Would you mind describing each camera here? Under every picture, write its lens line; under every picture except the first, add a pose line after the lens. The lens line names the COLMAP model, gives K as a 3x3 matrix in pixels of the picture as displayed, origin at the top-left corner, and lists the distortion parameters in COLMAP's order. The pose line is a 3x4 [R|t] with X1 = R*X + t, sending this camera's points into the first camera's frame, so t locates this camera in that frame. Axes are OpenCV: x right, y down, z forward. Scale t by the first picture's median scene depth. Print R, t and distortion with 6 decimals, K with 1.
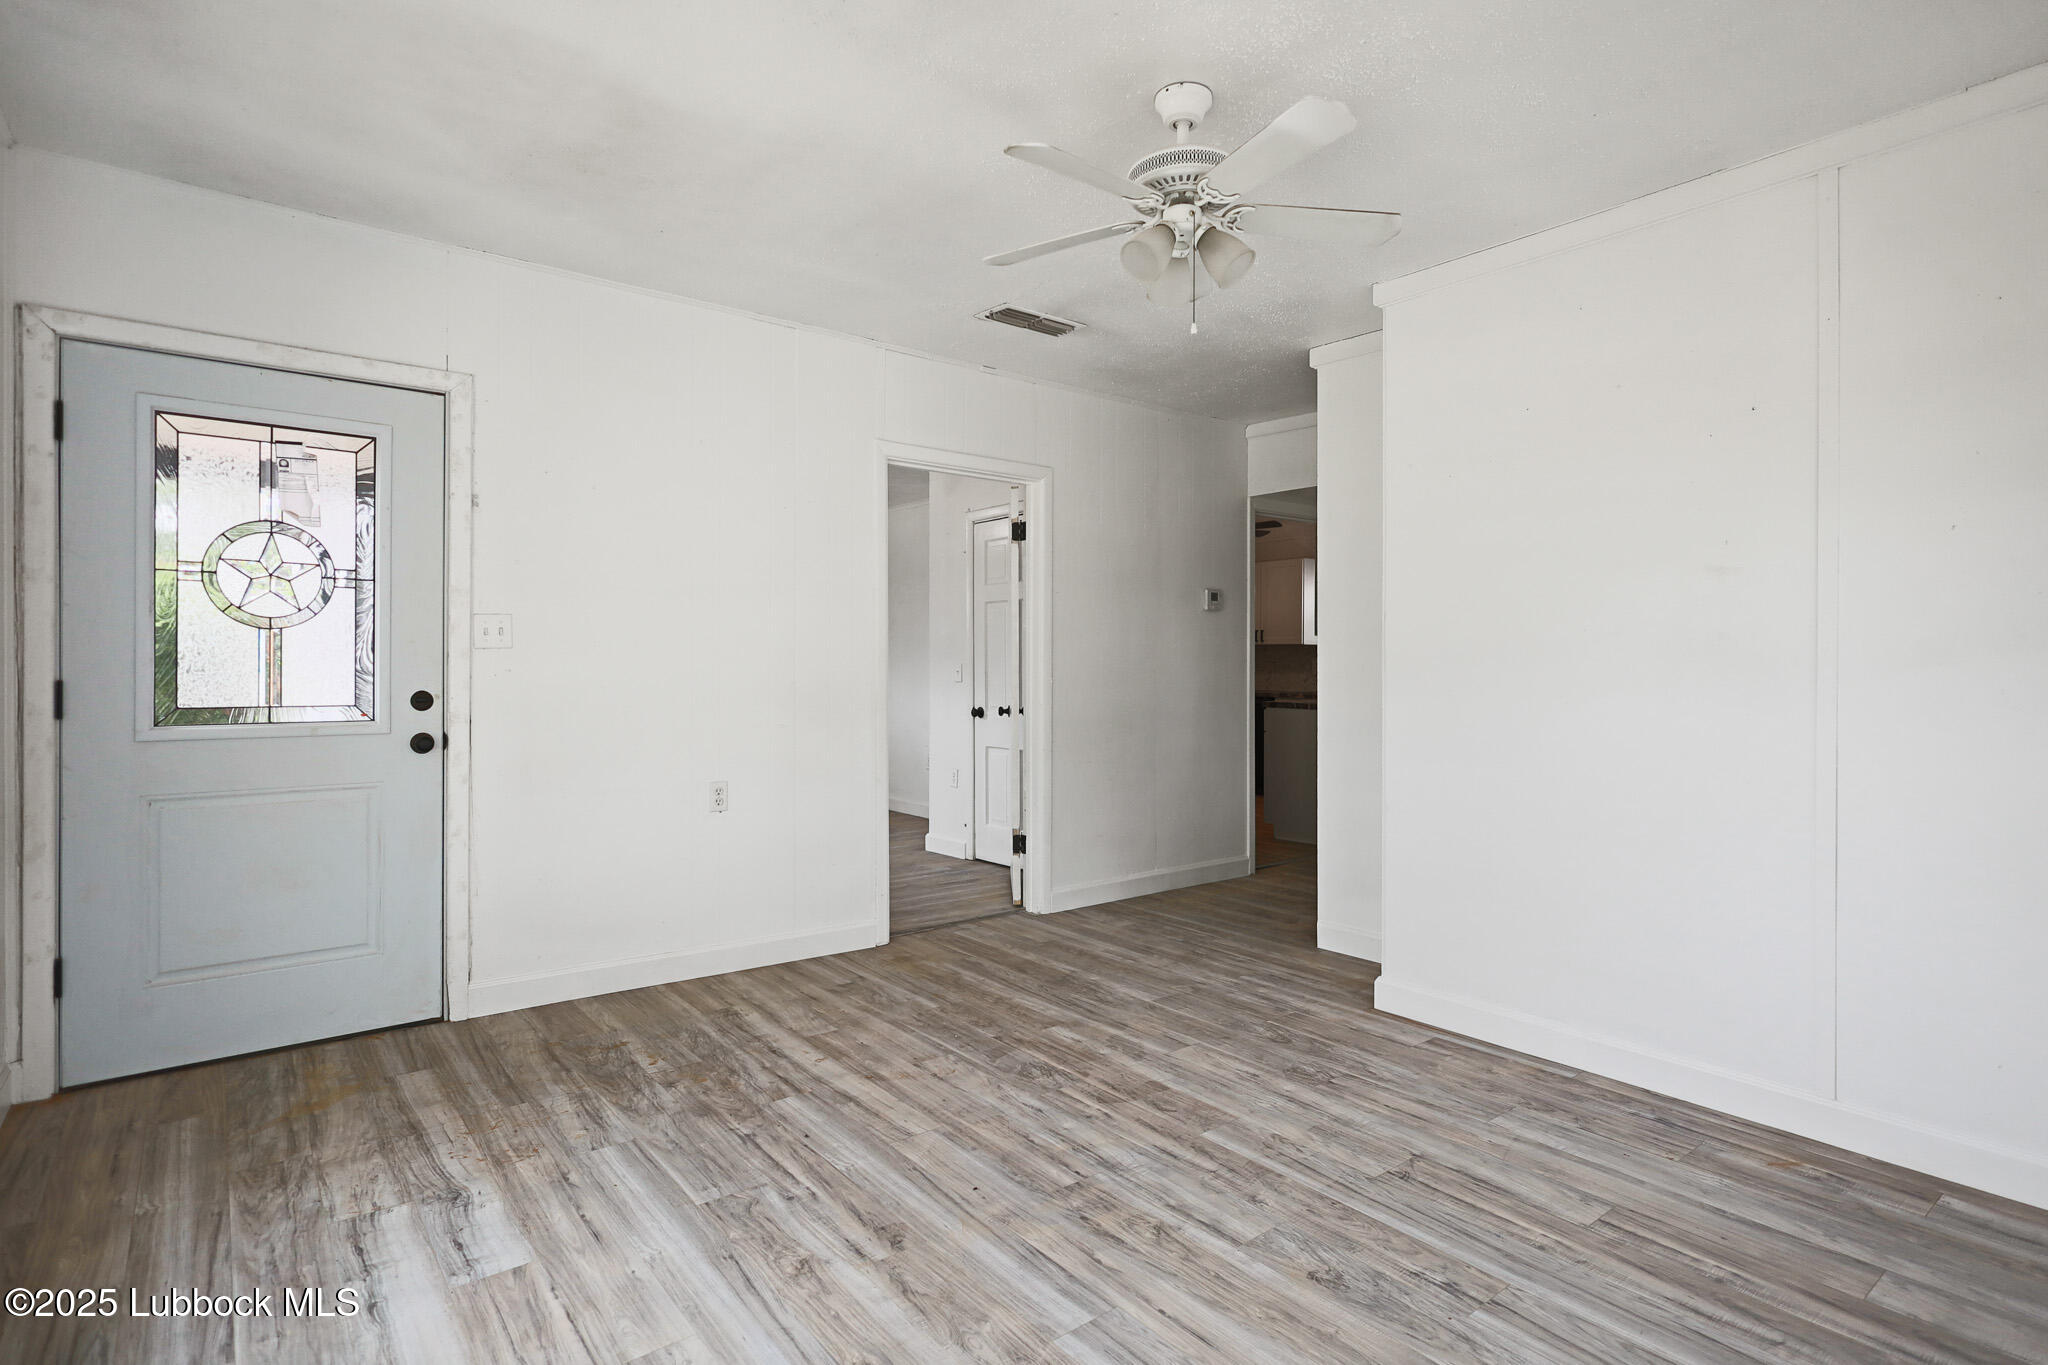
lens RADIAL K [[1038.9, 0, 1023.2], [0, 1038.9, 670.1], [0, 0, 1]] dist [-0.000765, 0.000237]
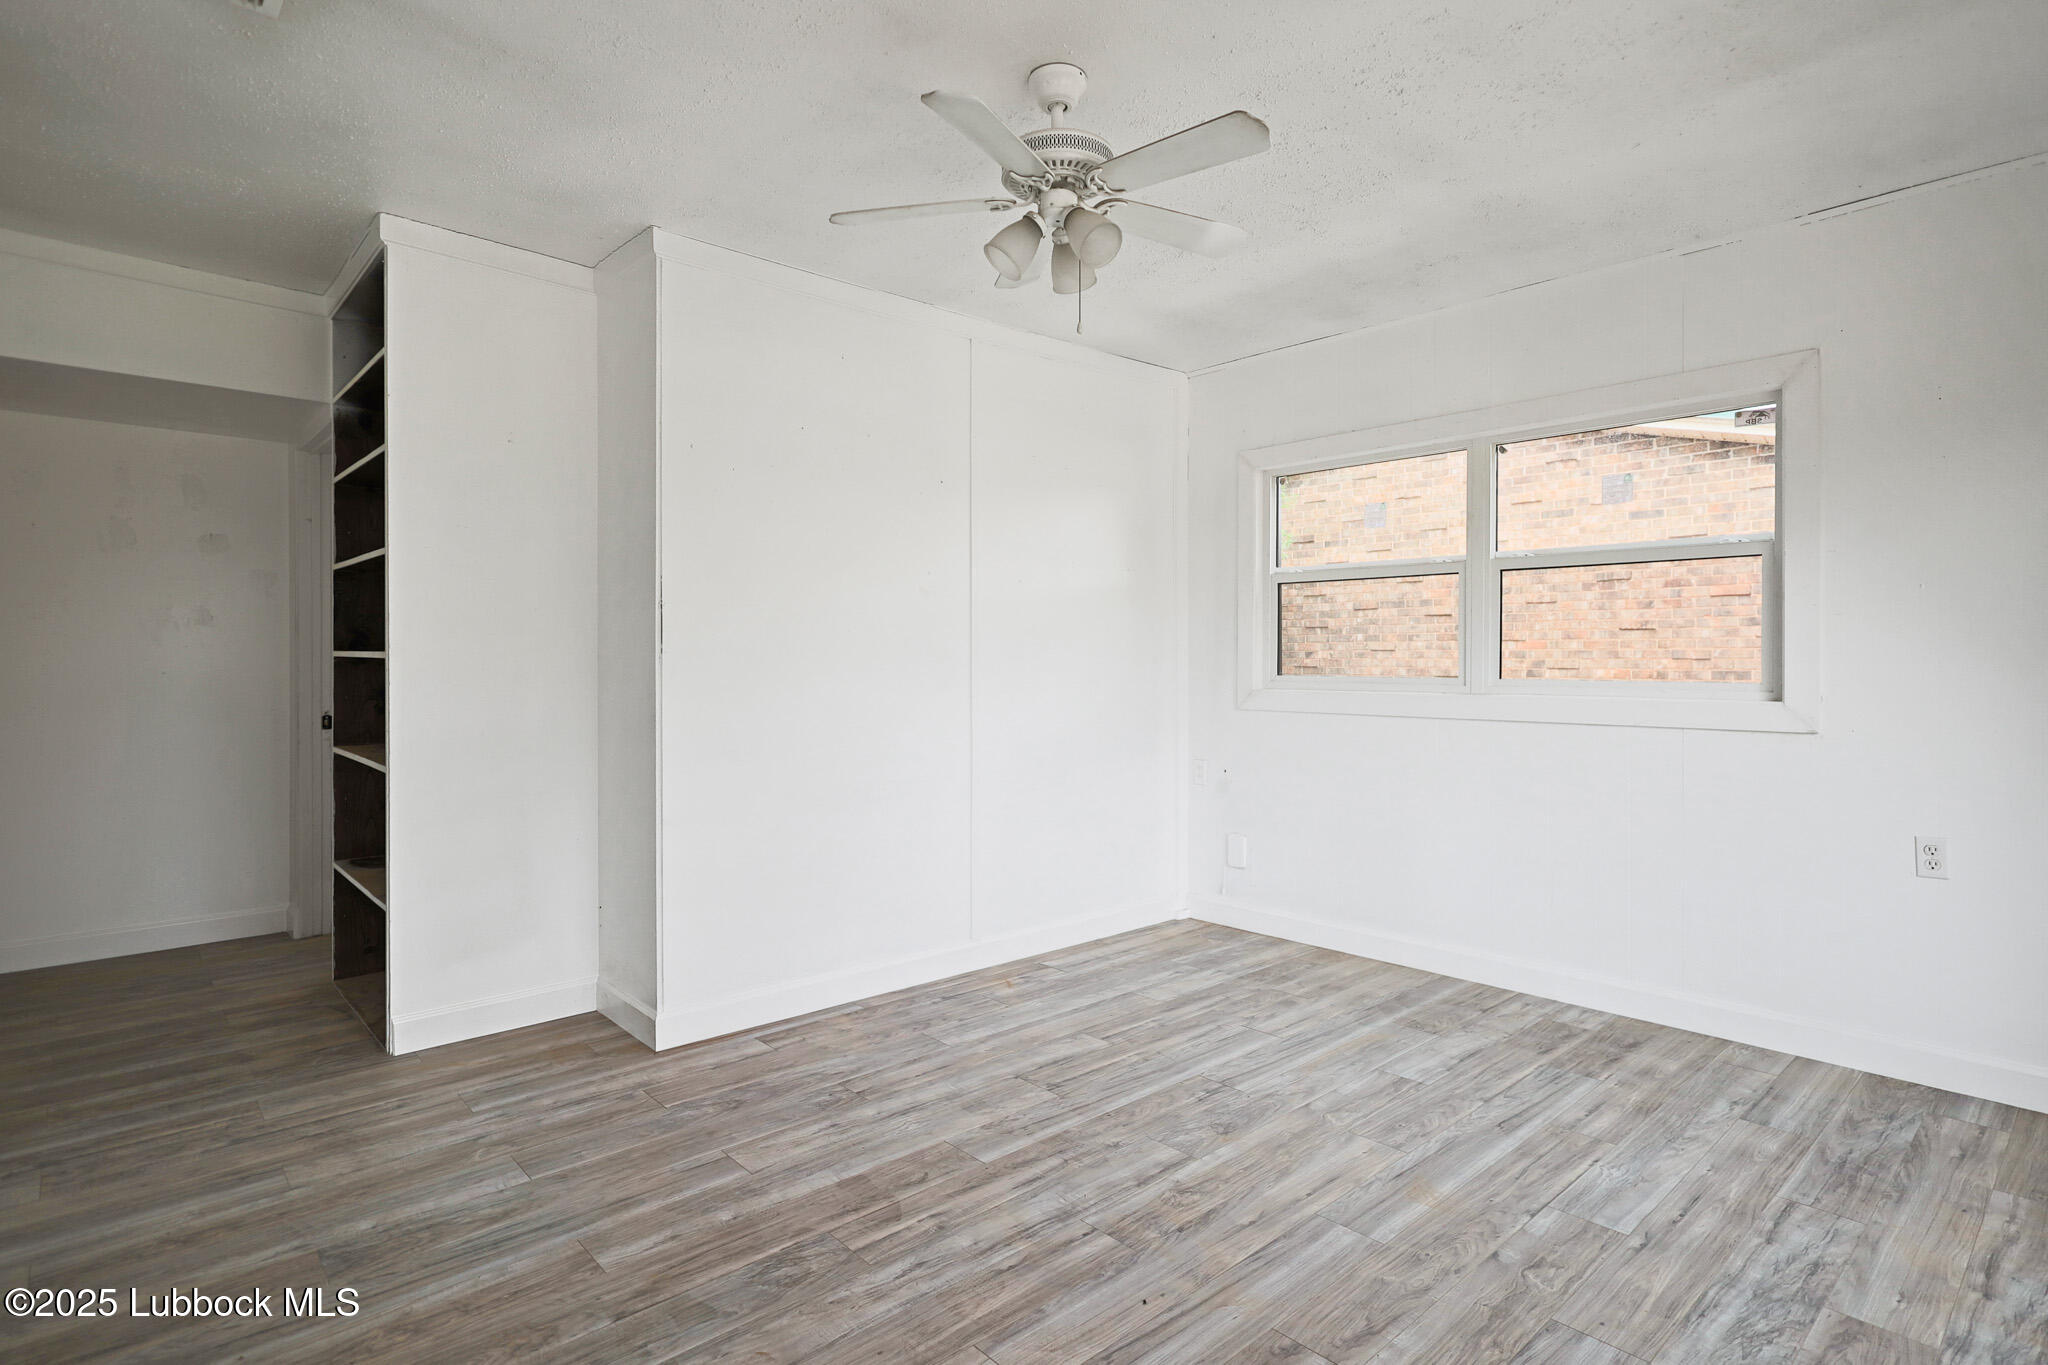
lens RADIAL K [[1038.9, 0, 1018.5], [0, 1038.9, 675.0], [0, 0, 1]] dist [-0.000765, 0.000237]
pose [[-0.064435, -0.017576, 0.997767, -0.685475], [0.005509, 0.999823, 0.017968, -0.009862], [-0.997907, 0.006655, -0.064327, 0.924727]]
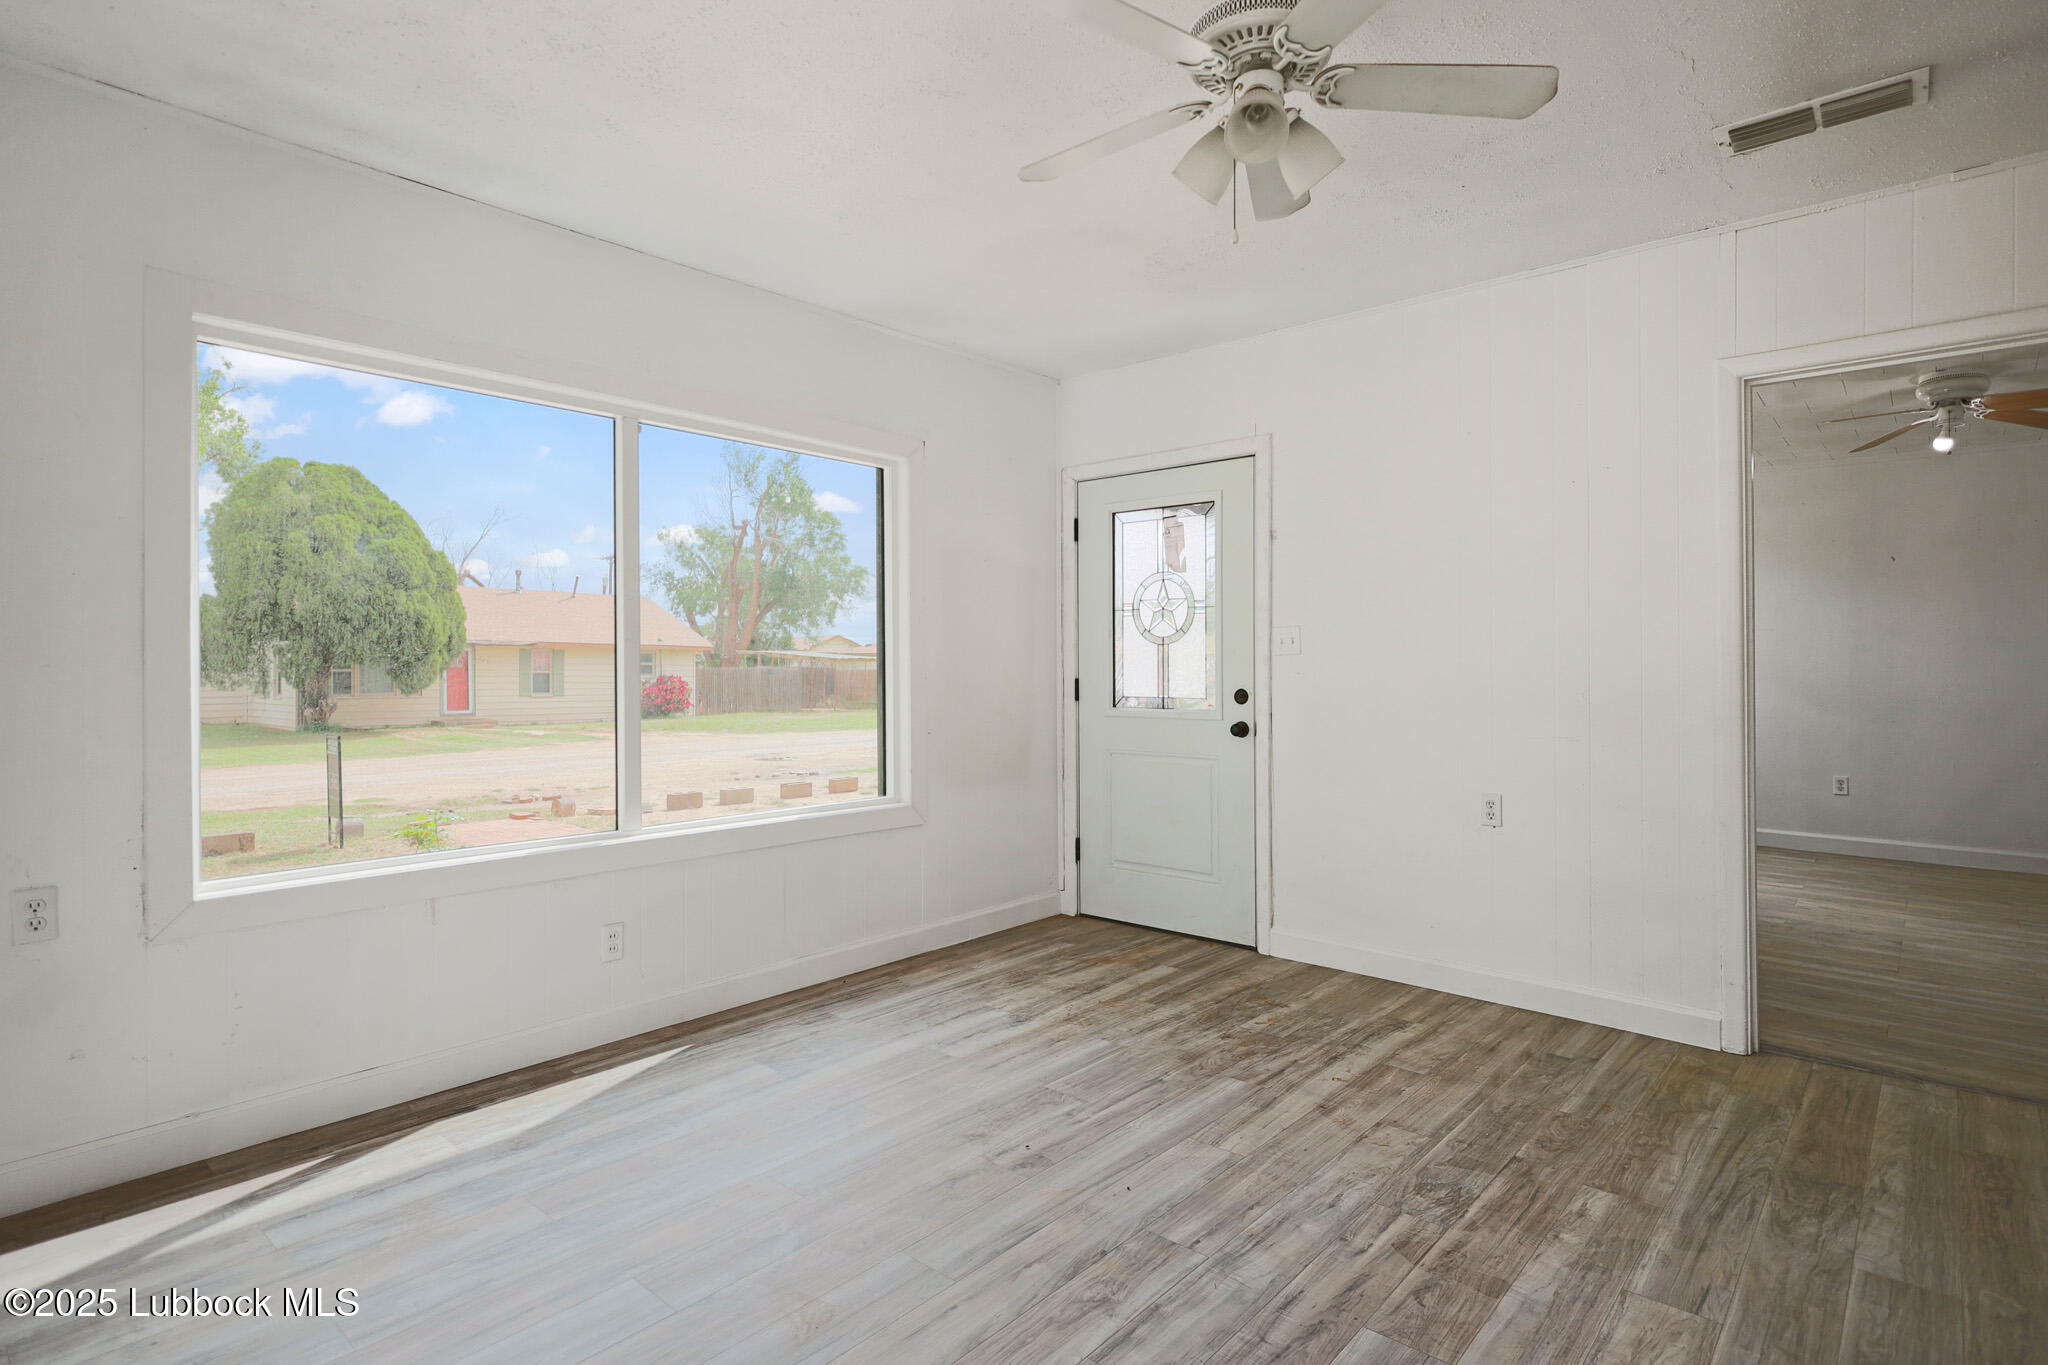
lens RADIAL K [[1038.9, 0, 1023.1], [0, 1038.9, 671.7], [0, 0, 1]] dist [-0.000765, 0.000237]
pose [[0.178065, -0.000559, -0.984019, 0.743935], [-0.002998, 0.999995, -0.001110, 0.000678], [0.984014, 0.003148, 0.178062, 0.578804]]
